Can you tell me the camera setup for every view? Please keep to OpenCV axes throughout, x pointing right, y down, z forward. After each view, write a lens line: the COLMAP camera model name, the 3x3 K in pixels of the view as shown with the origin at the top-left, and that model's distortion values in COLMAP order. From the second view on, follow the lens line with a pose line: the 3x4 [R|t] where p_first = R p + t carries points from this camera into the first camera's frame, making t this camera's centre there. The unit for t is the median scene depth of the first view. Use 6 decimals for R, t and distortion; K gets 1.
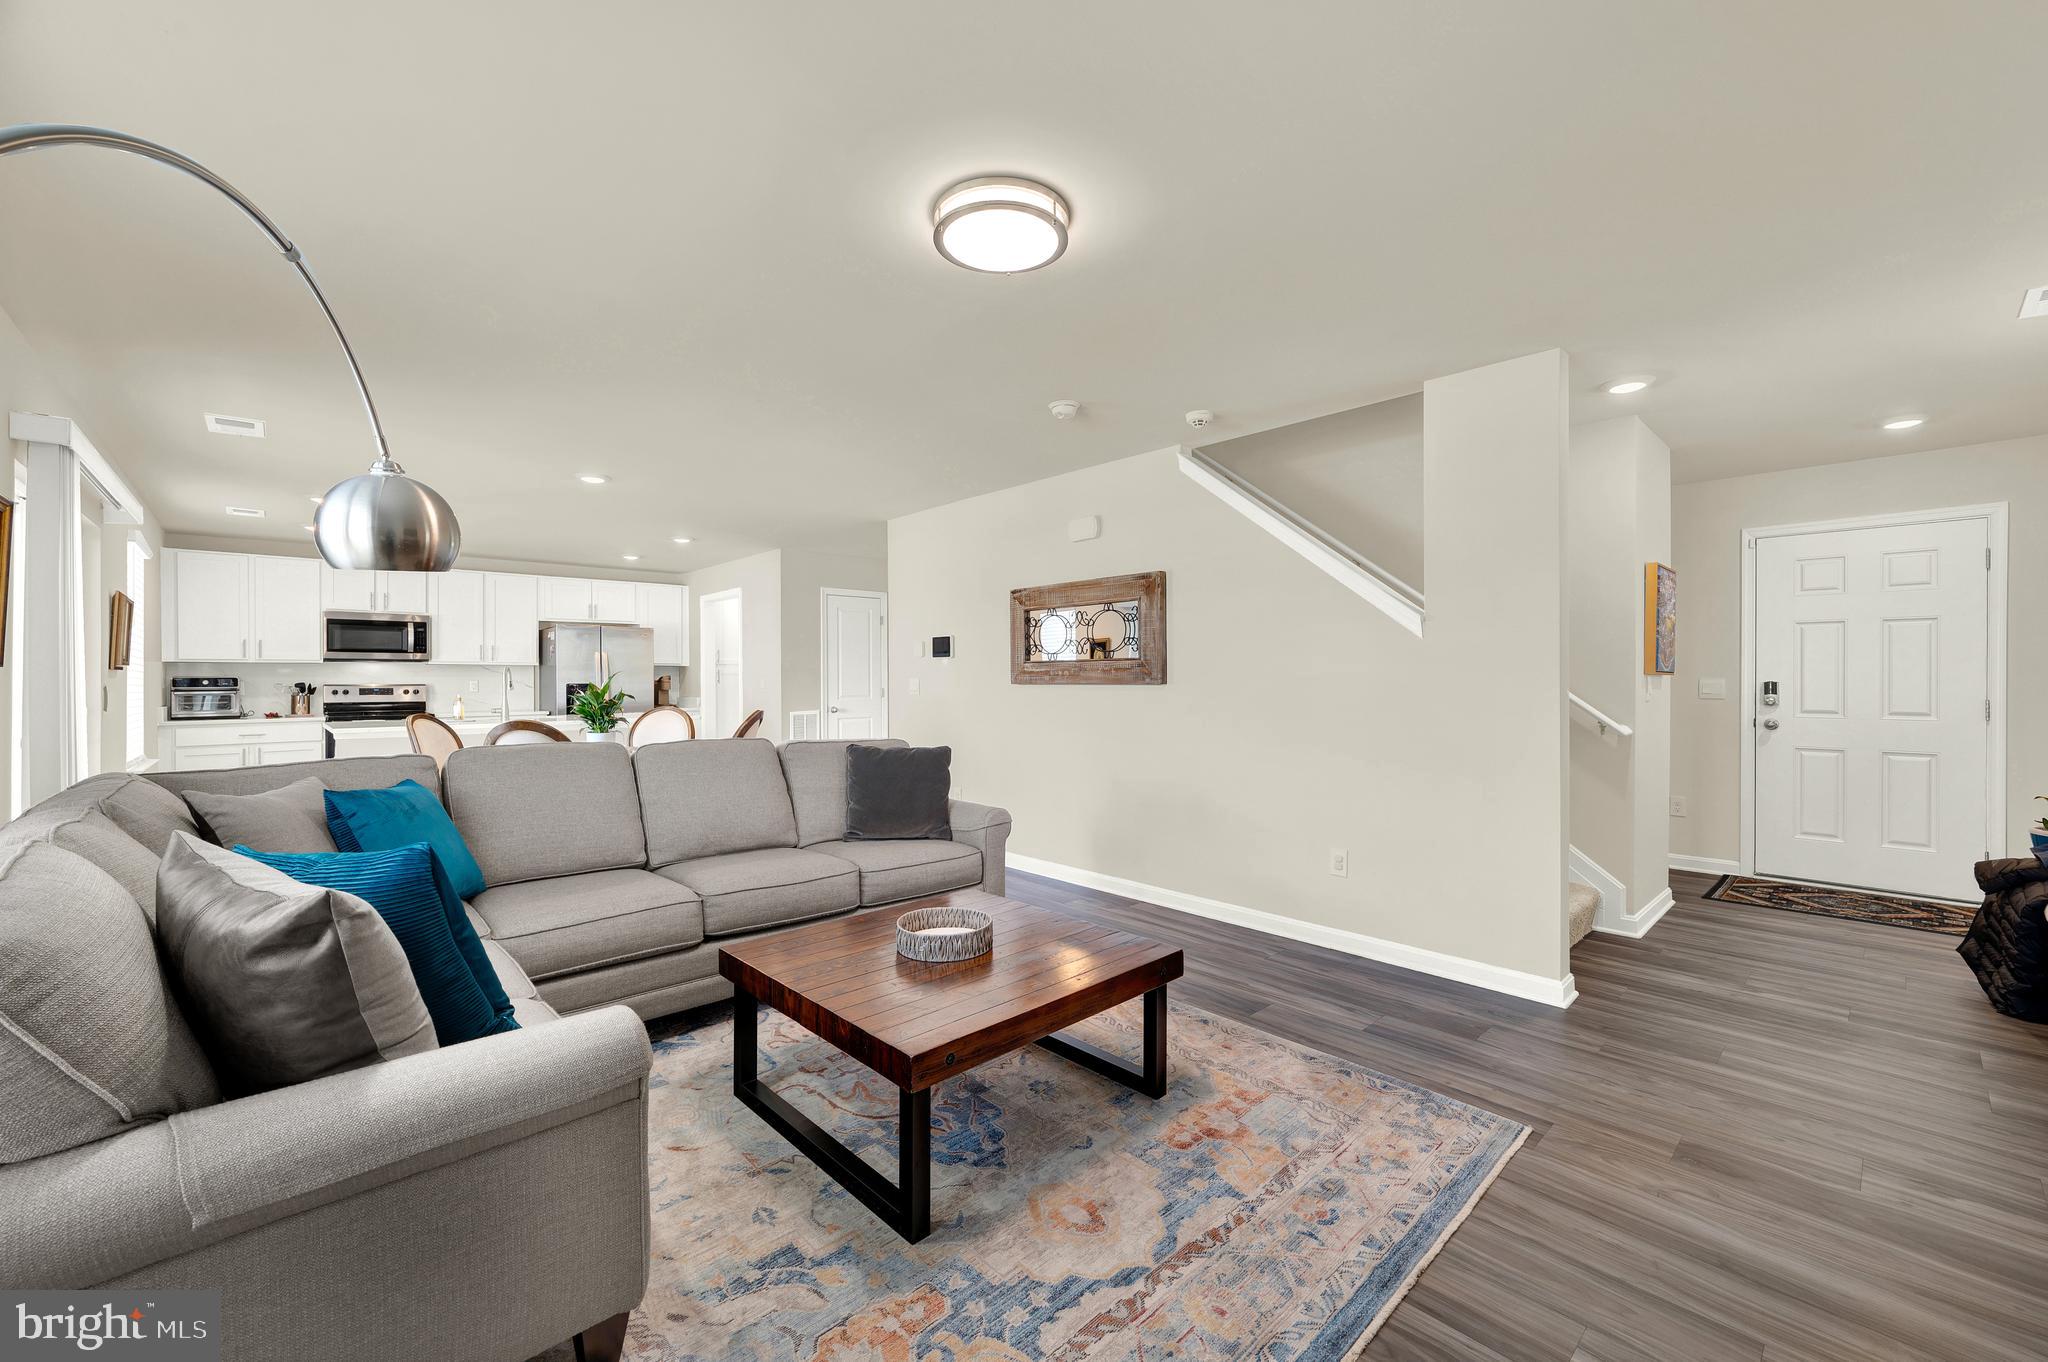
lens RADIAL K [[816.5, 0, 1024.4], [0, 816.5, 678.4], [0, 0, 1]] dist [-0.003535, -0.001154]
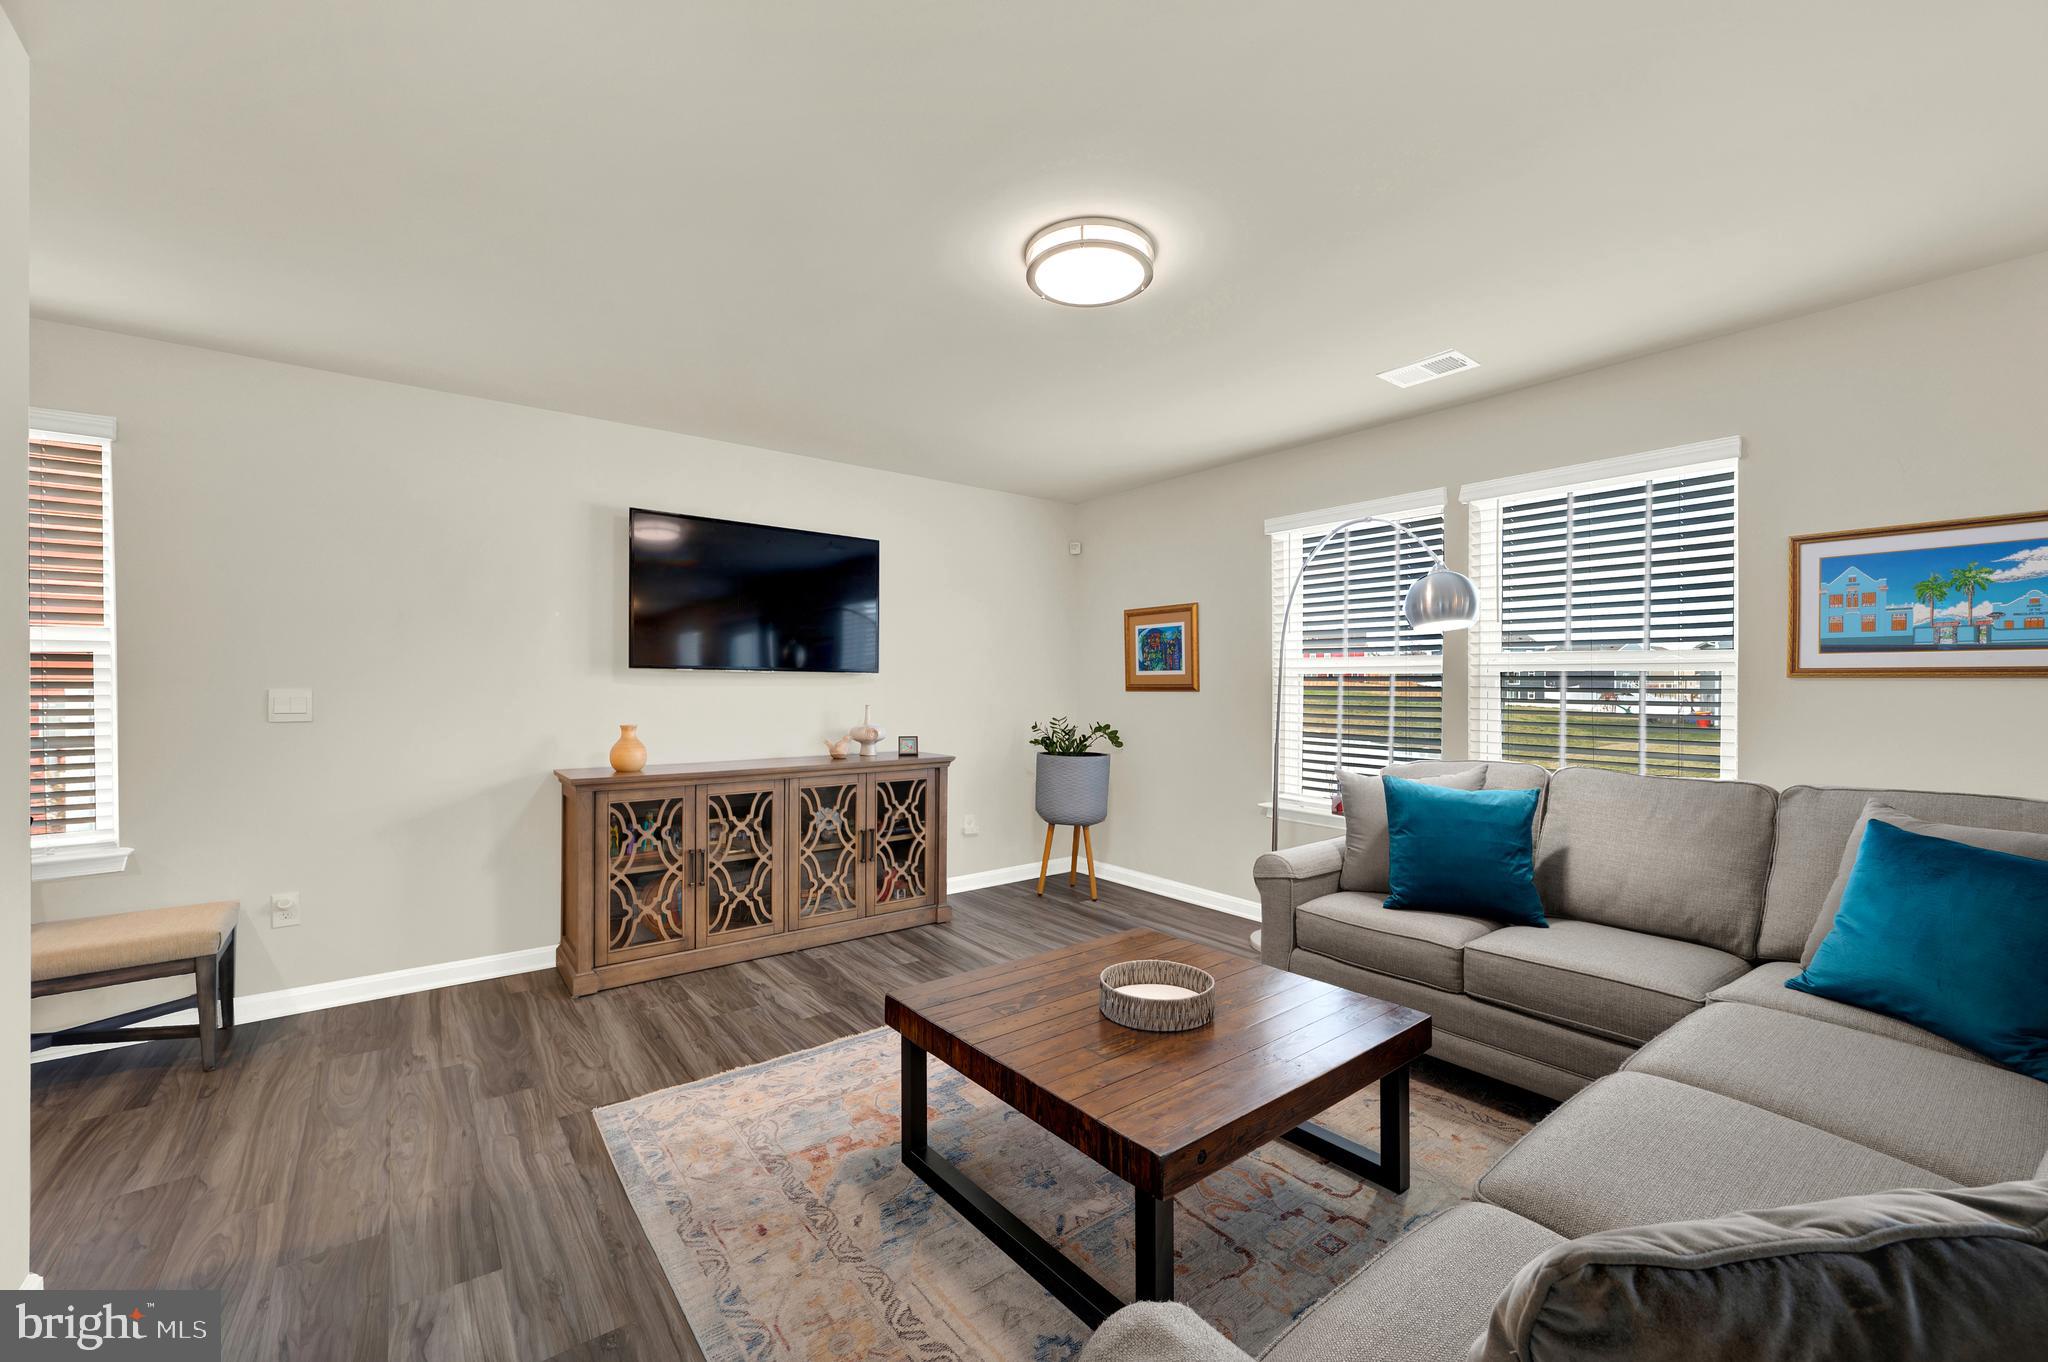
lens RADIAL K [[816.5, 0, 1023.4], [0, 816.5, 684.7], [0, 0, 1]] dist [-0.003535, -0.001154]
pose [[-0.996235, 0.001287, 0.086684, -0.011950], [0.001169, 0.999998, -0.001416, -0.002278], [-0.086686, -0.001310, -0.996235, 0.602333]]
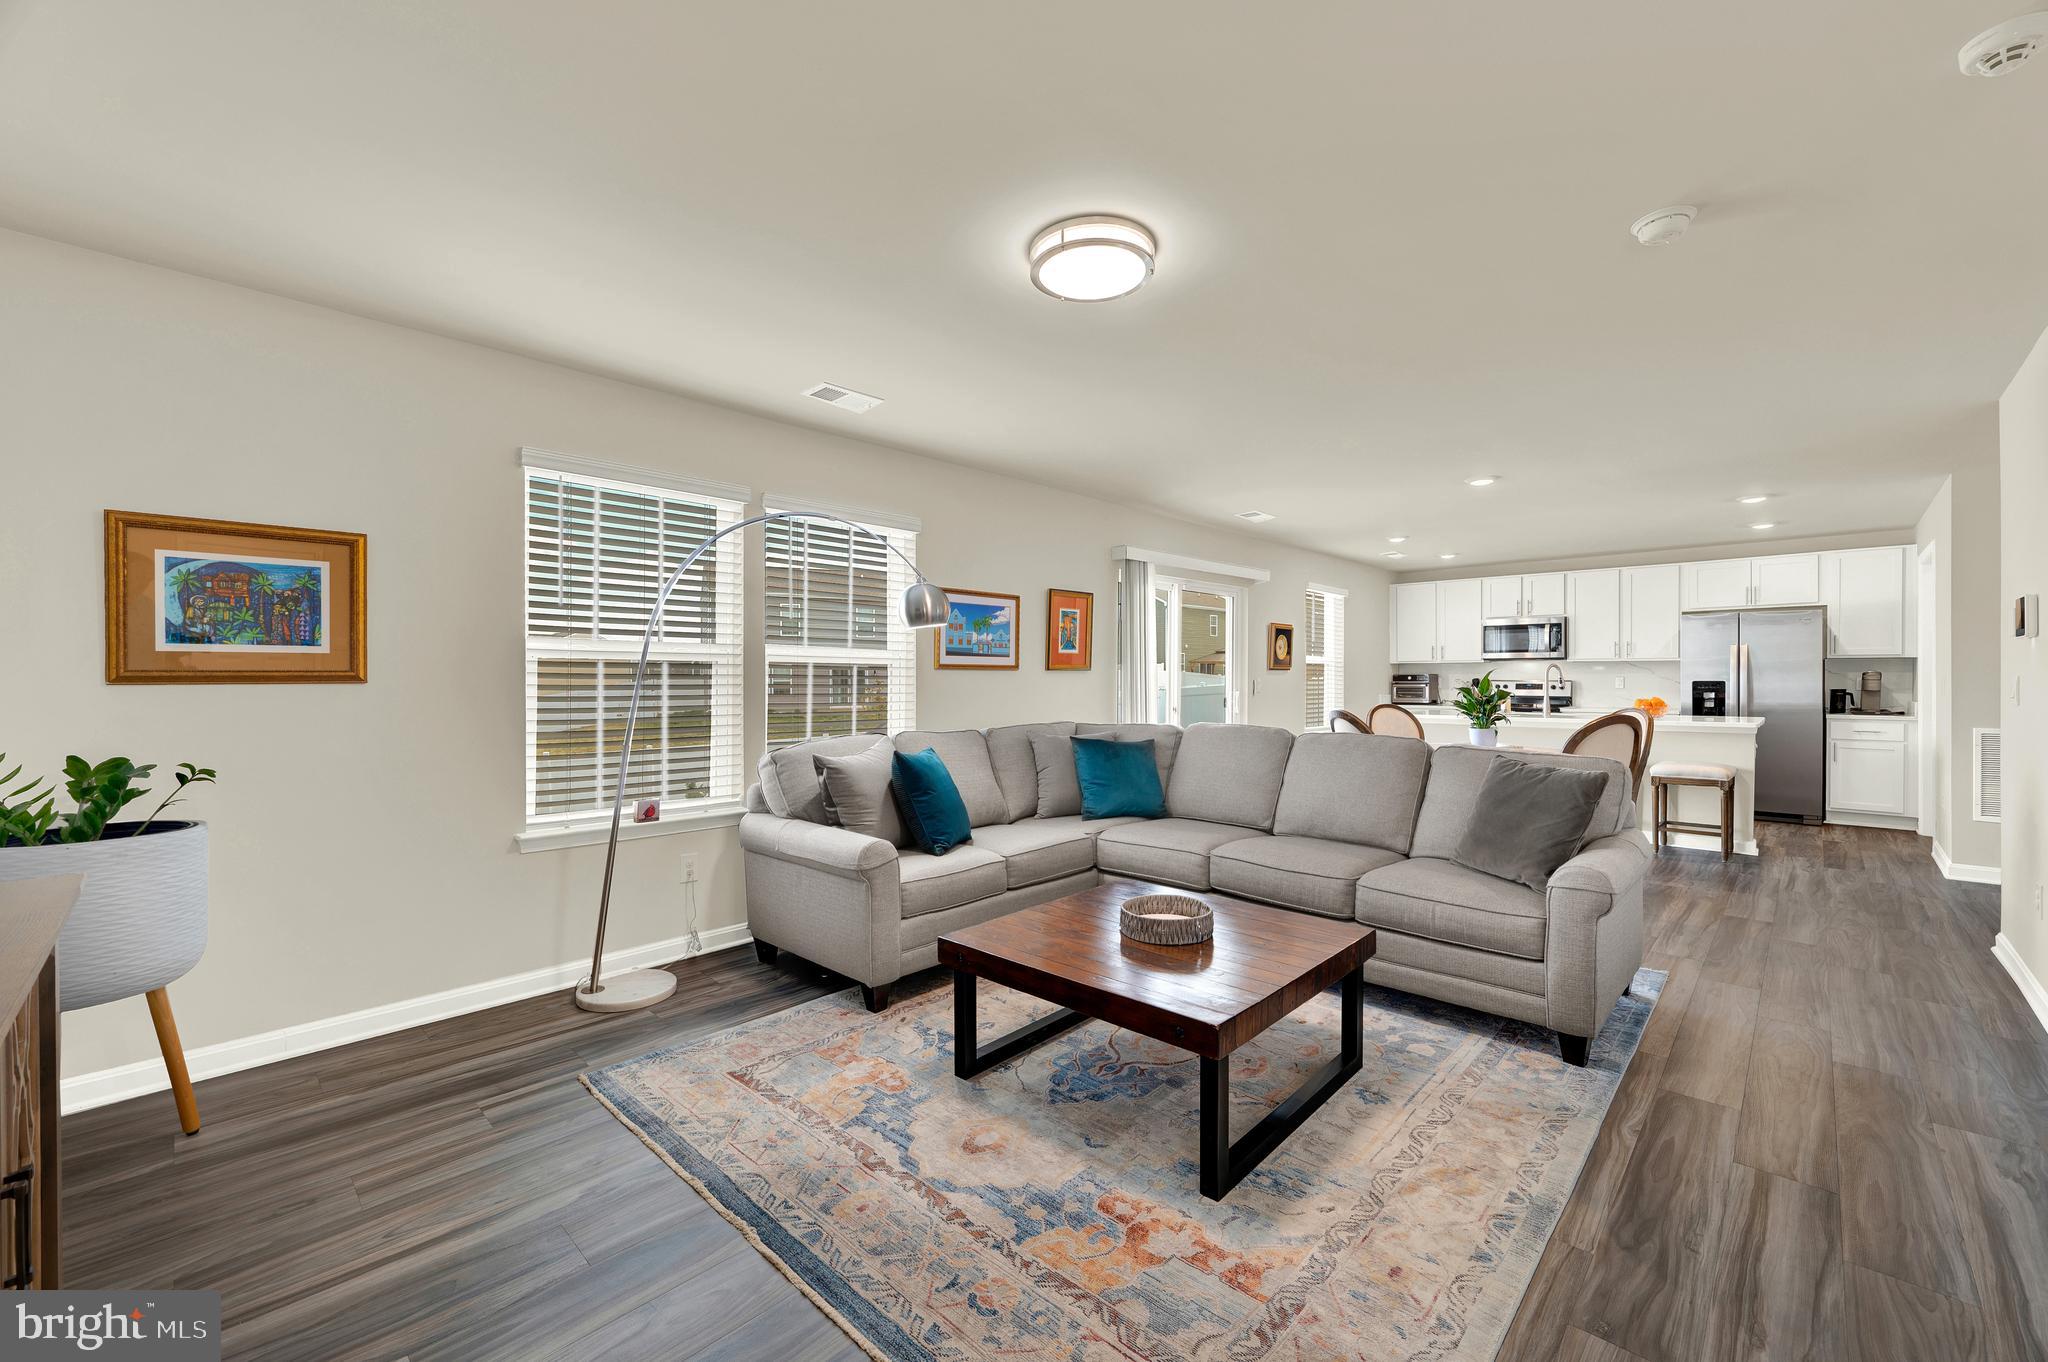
lens RADIAL K [[816.5, 0, 1040.7], [0, 816.5, 682.0], [0, 0, 1]] dist [-0.003535, -0.001154]
pose [[0.068387, 0.008315, -0.997624, 0.305073], [0.001358, 0.999964, 0.008428, -0.000965], [0.997658, -0.001931, 0.068373, 0.249163]]
